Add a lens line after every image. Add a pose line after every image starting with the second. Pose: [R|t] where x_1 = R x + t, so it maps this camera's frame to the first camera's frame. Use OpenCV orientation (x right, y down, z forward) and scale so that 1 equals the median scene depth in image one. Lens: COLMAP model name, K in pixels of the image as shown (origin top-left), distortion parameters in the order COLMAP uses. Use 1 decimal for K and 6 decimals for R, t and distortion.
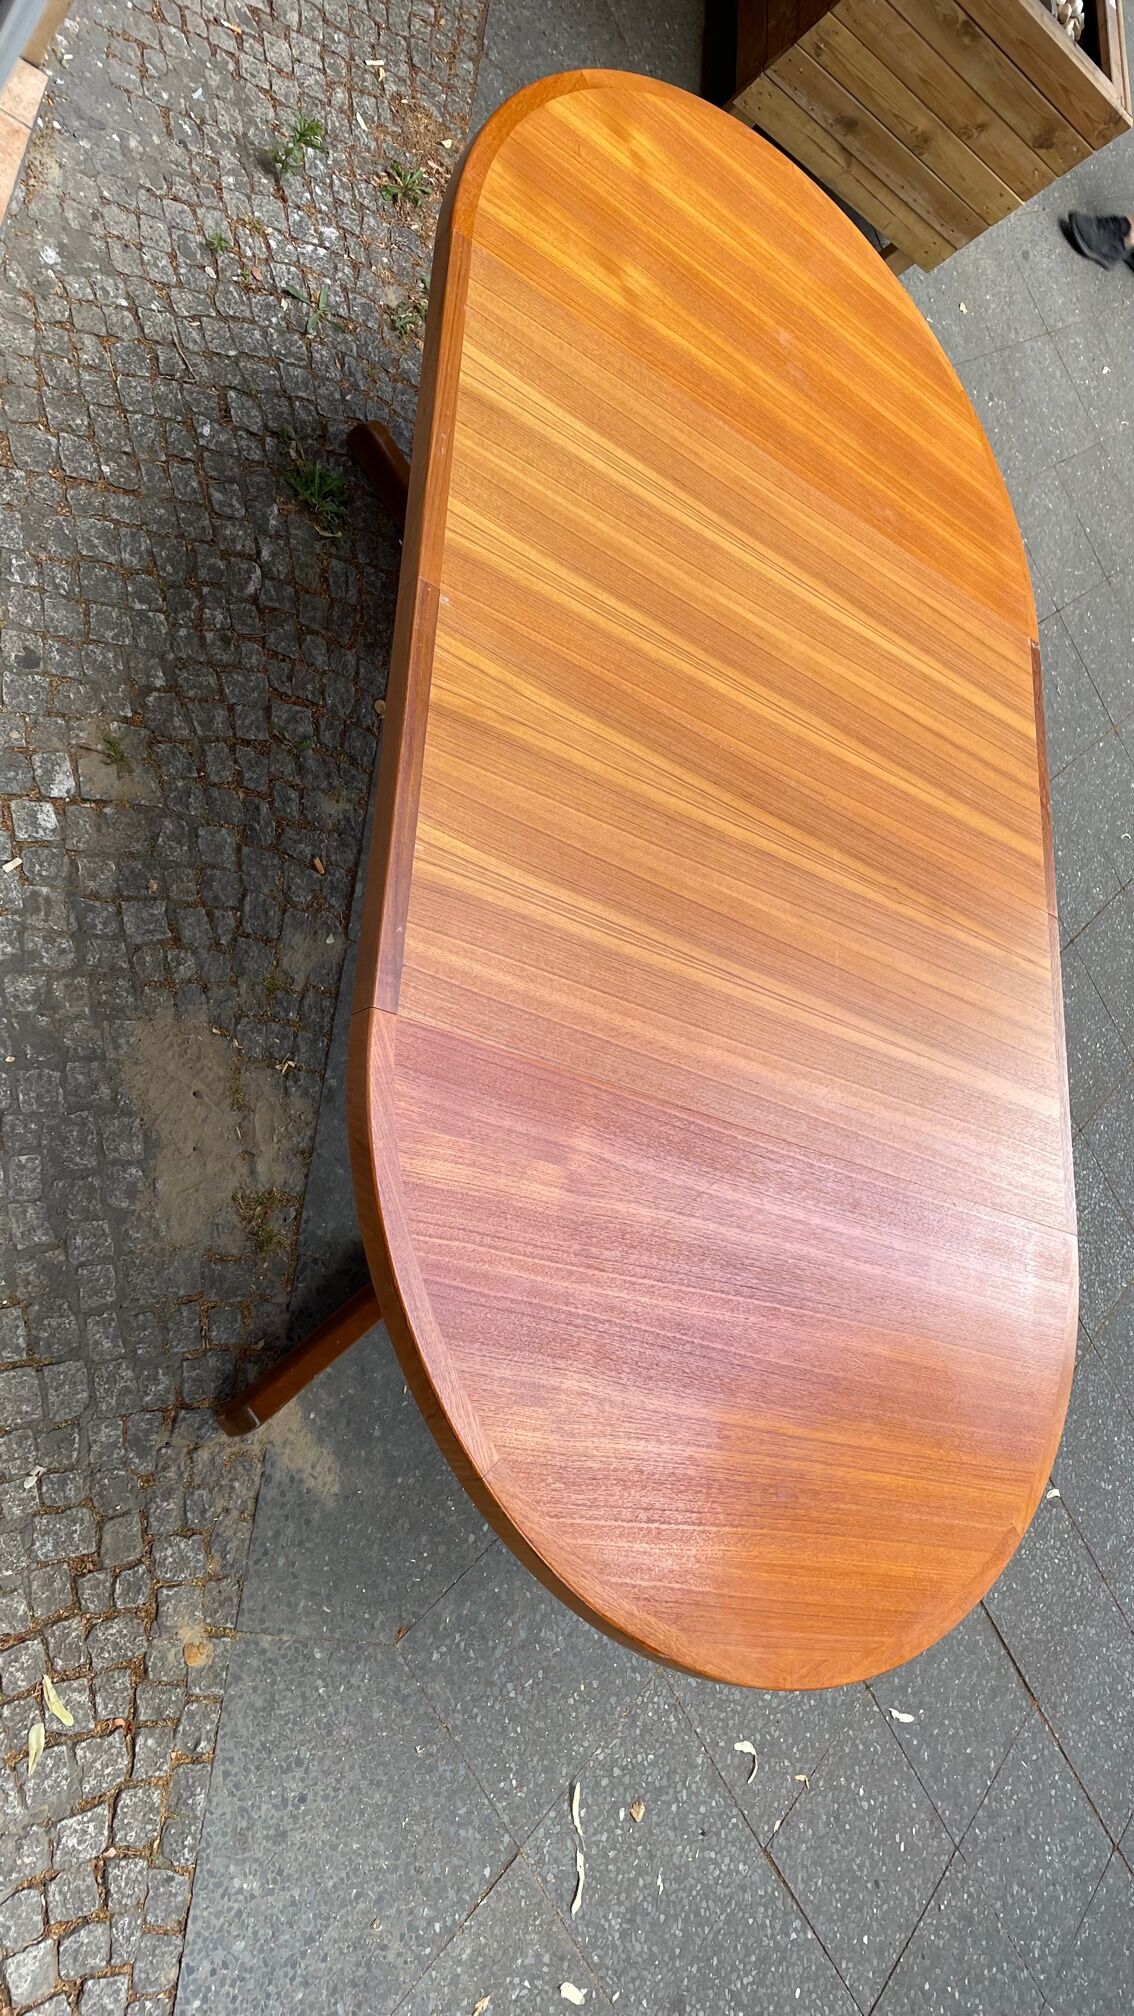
lens RADIAL K [[1522.7, 0, 604.5], [0, 1522.7, 1026.6], [0, 0, 1]] dist [0.090425, -0.120644]
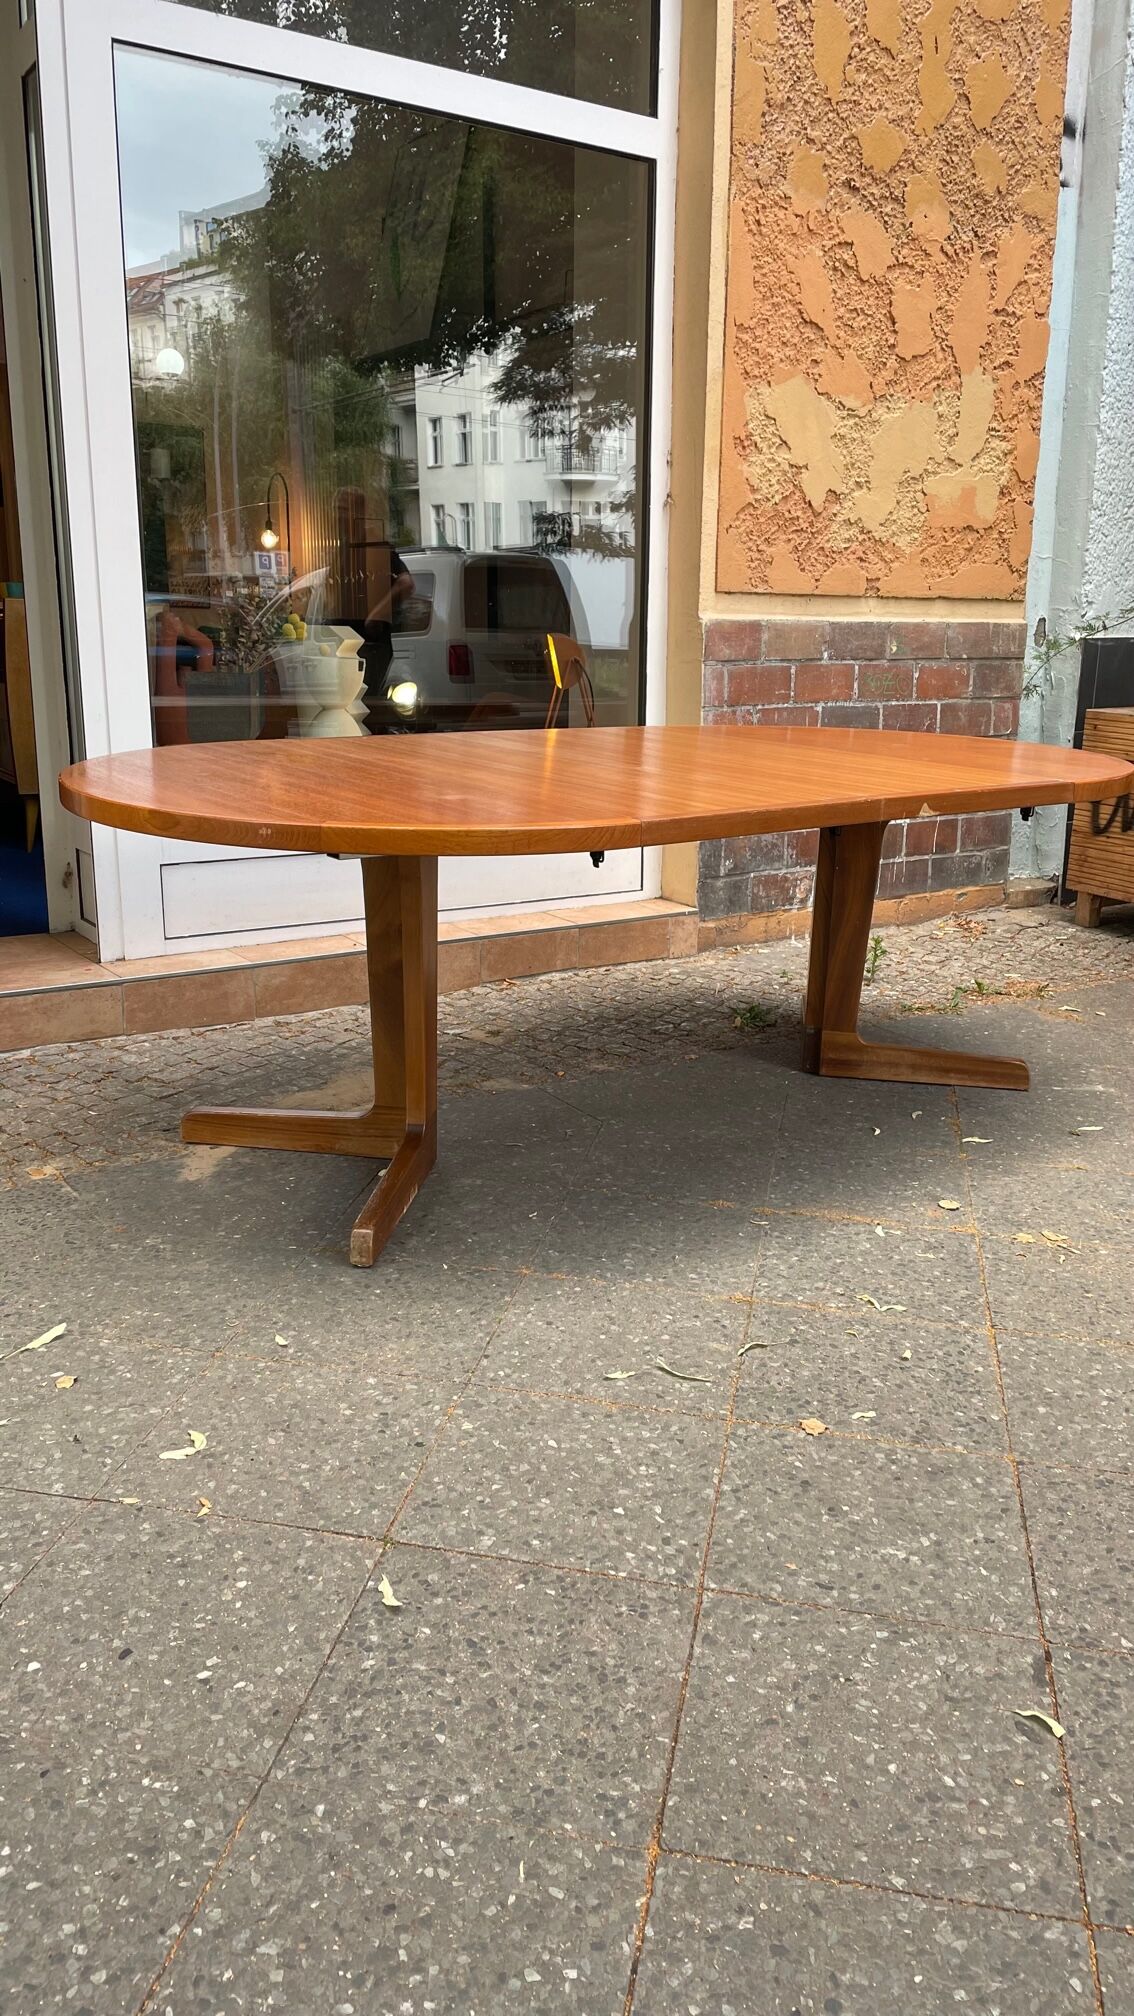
lens RADIAL K [[1522.7, 0, 572.5], [0, 1522.7, 992.0], [0, 0, 1]] dist [0.090425, -0.120644]
pose [[0.501834, -0.468172, -0.727308, 1.015185], [-0.601834, 0.414945, -0.682361, 0.943864], [0.621255, 0.780151, -0.073529, 1.203970]]
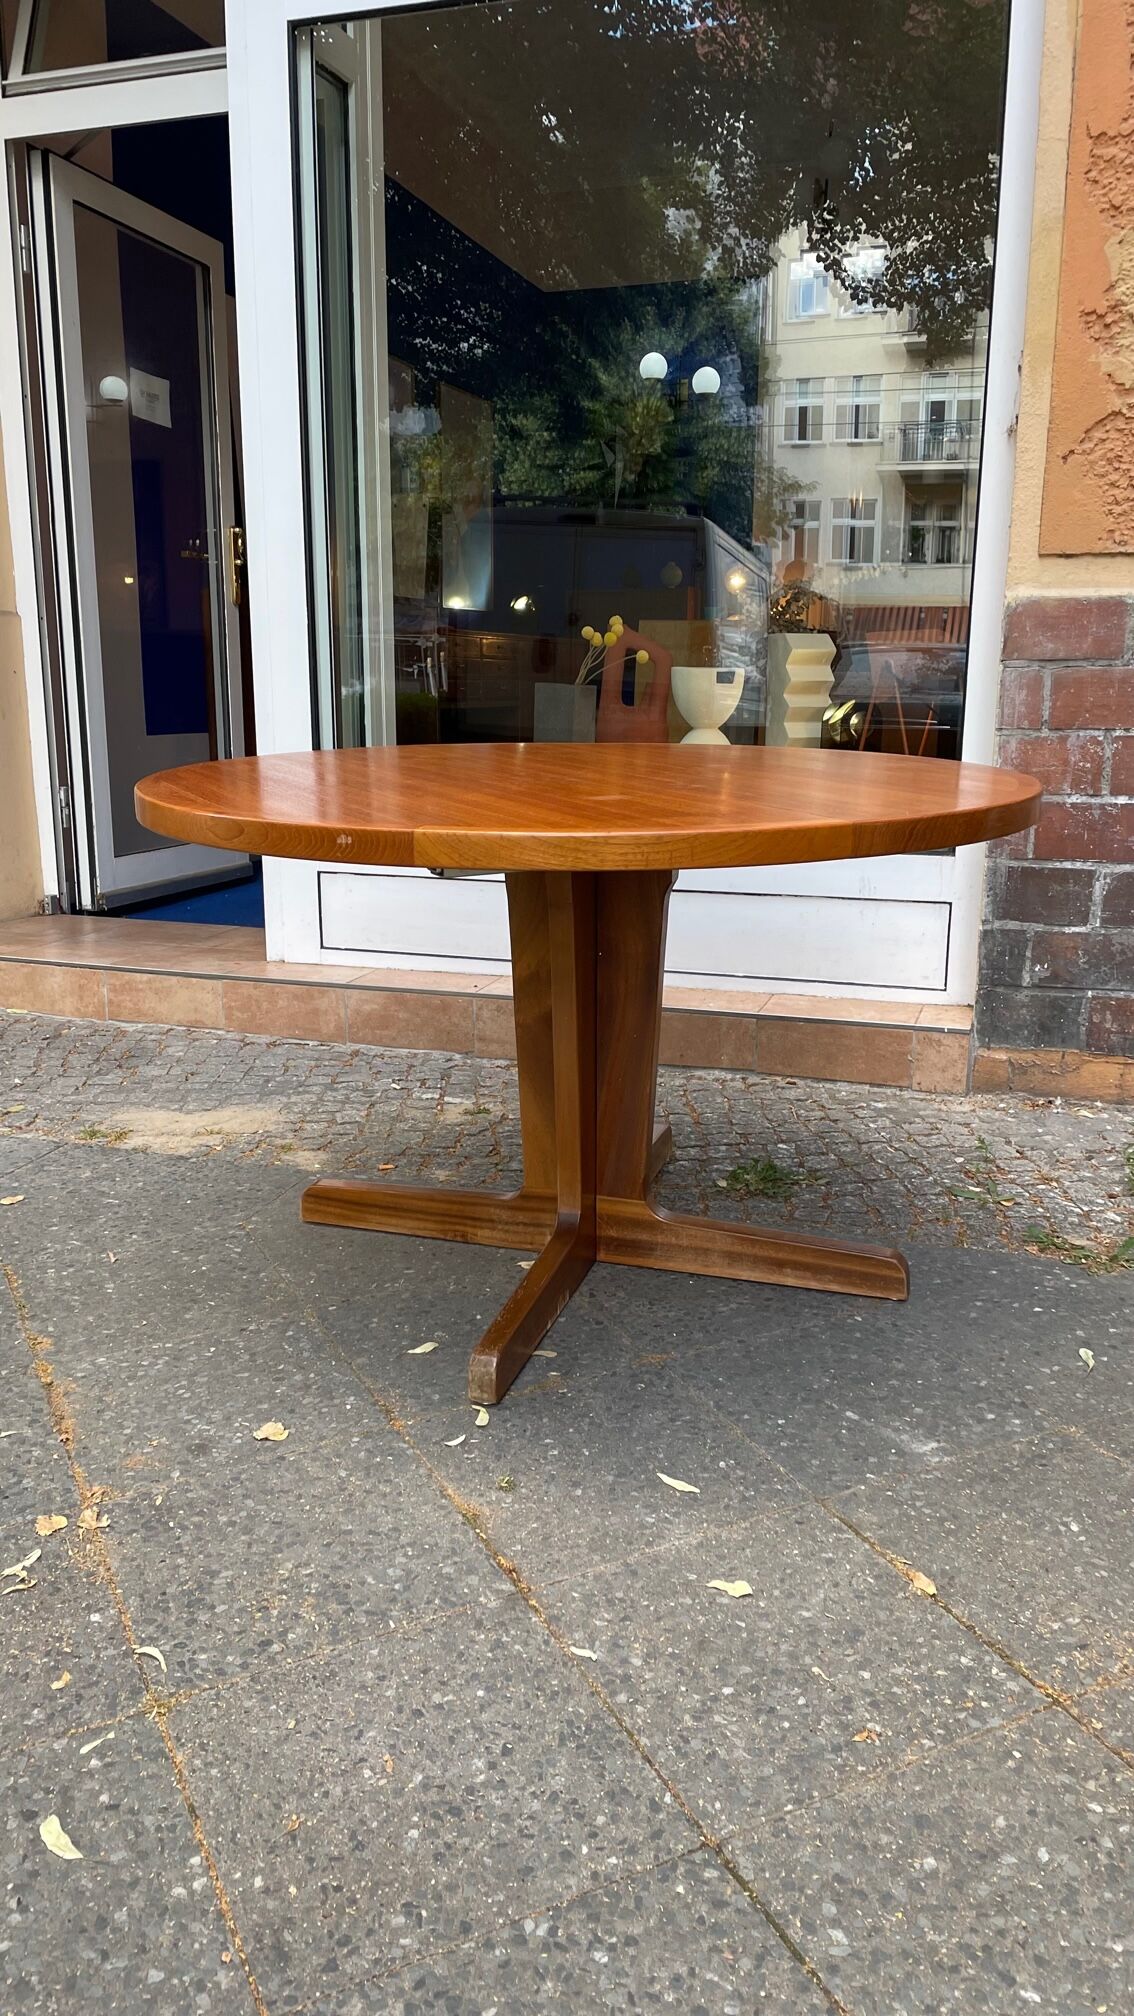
lens RADIAL K [[1522.7, 0, 557.0], [0, 1522.7, 1021.6], [0, 0, 1]] dist [0.090425, -0.120644]
pose [[-0.173436, -0.446570, -0.877779, 0.950502], [-0.969061, 0.236316, 0.071246, -0.381742], [0.175617, 0.862977, -0.473739, 1.675498]]
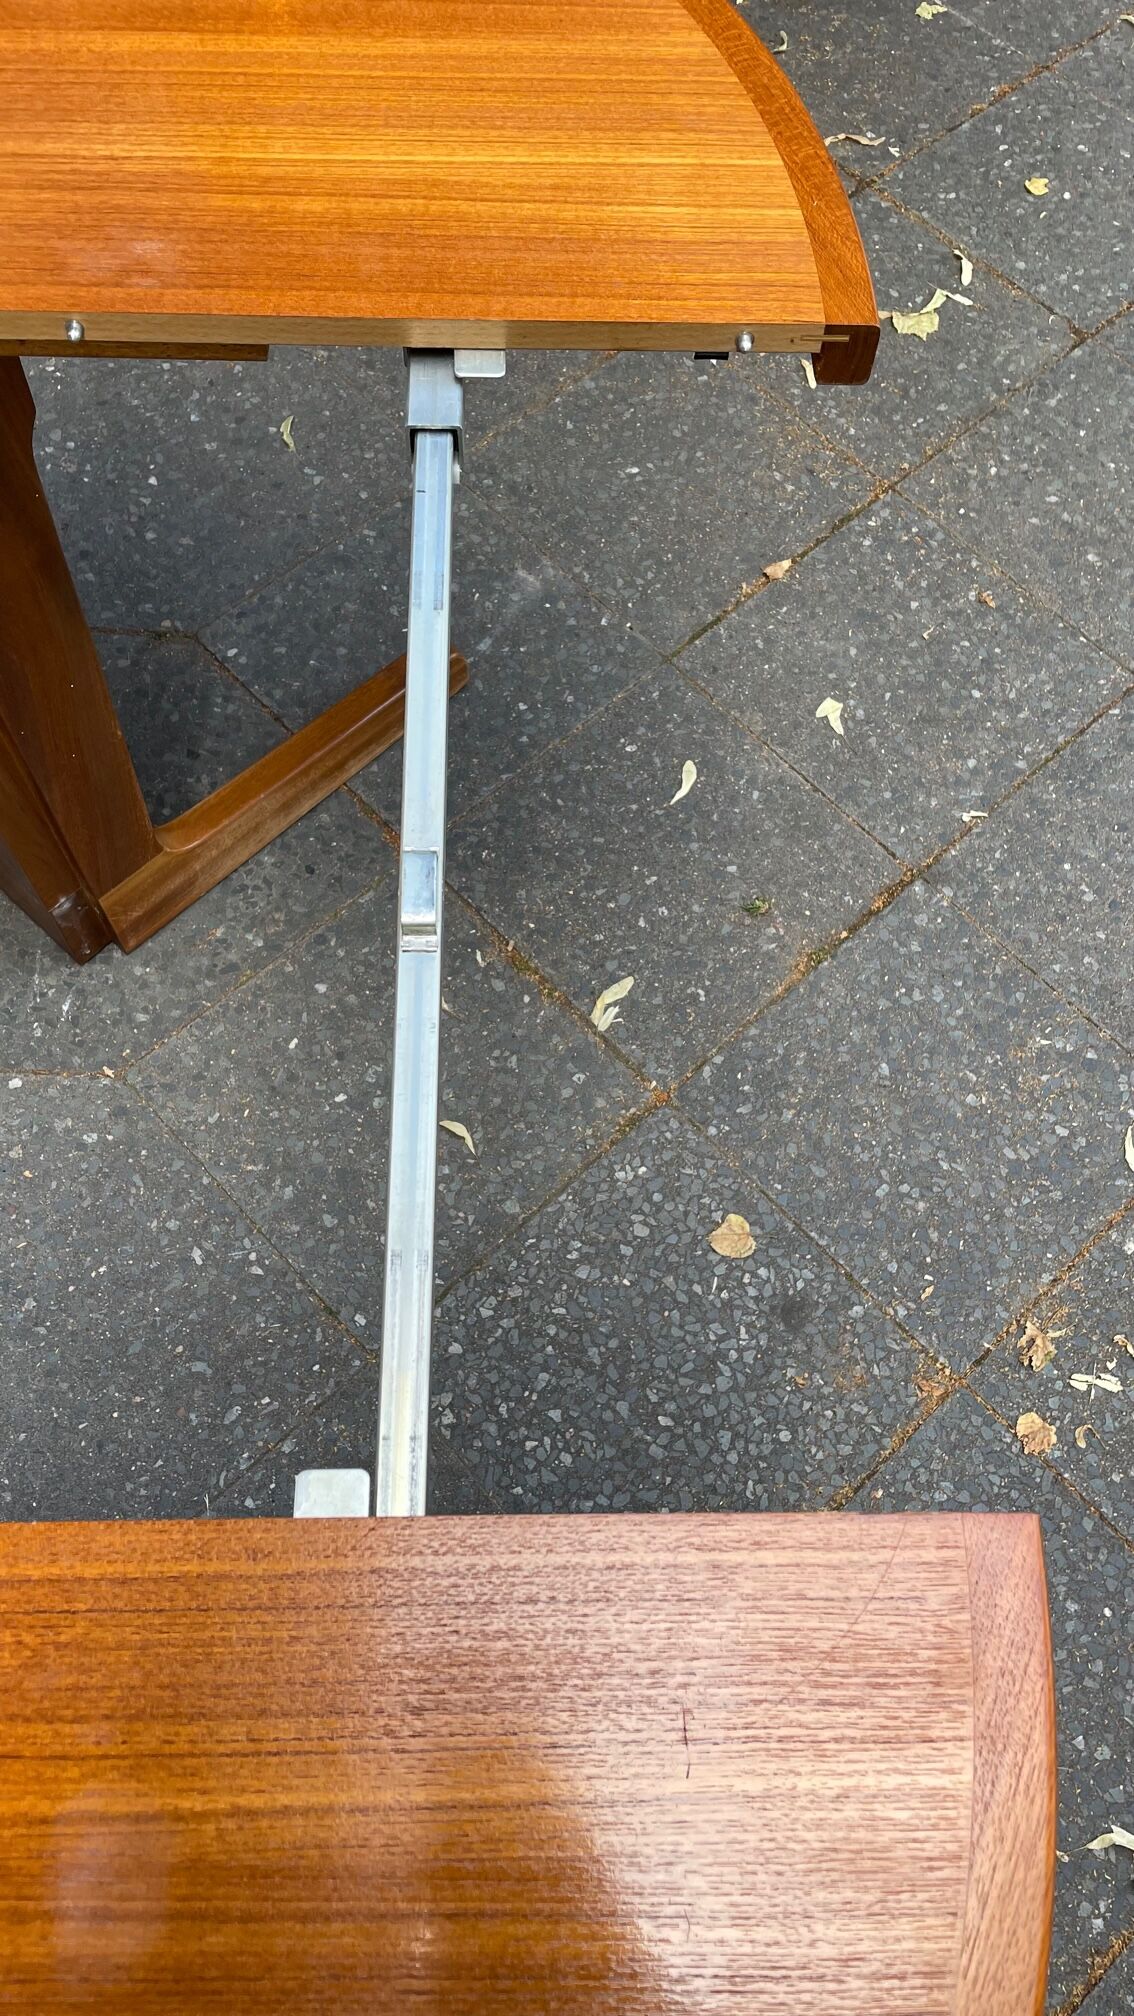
lens RADIAL K [[1522.7, 0, 578.2], [0, 1522.7, 1024.6], [0, 0, 1]] dist [0.090425, -0.120644]
pose [[0.775478, -0.314260, -0.547608, 0.446536], [0.269241, 0.949111, -0.163396, -0.106276], [0.571090, -0.020728, 0.820626, 0.866664]]
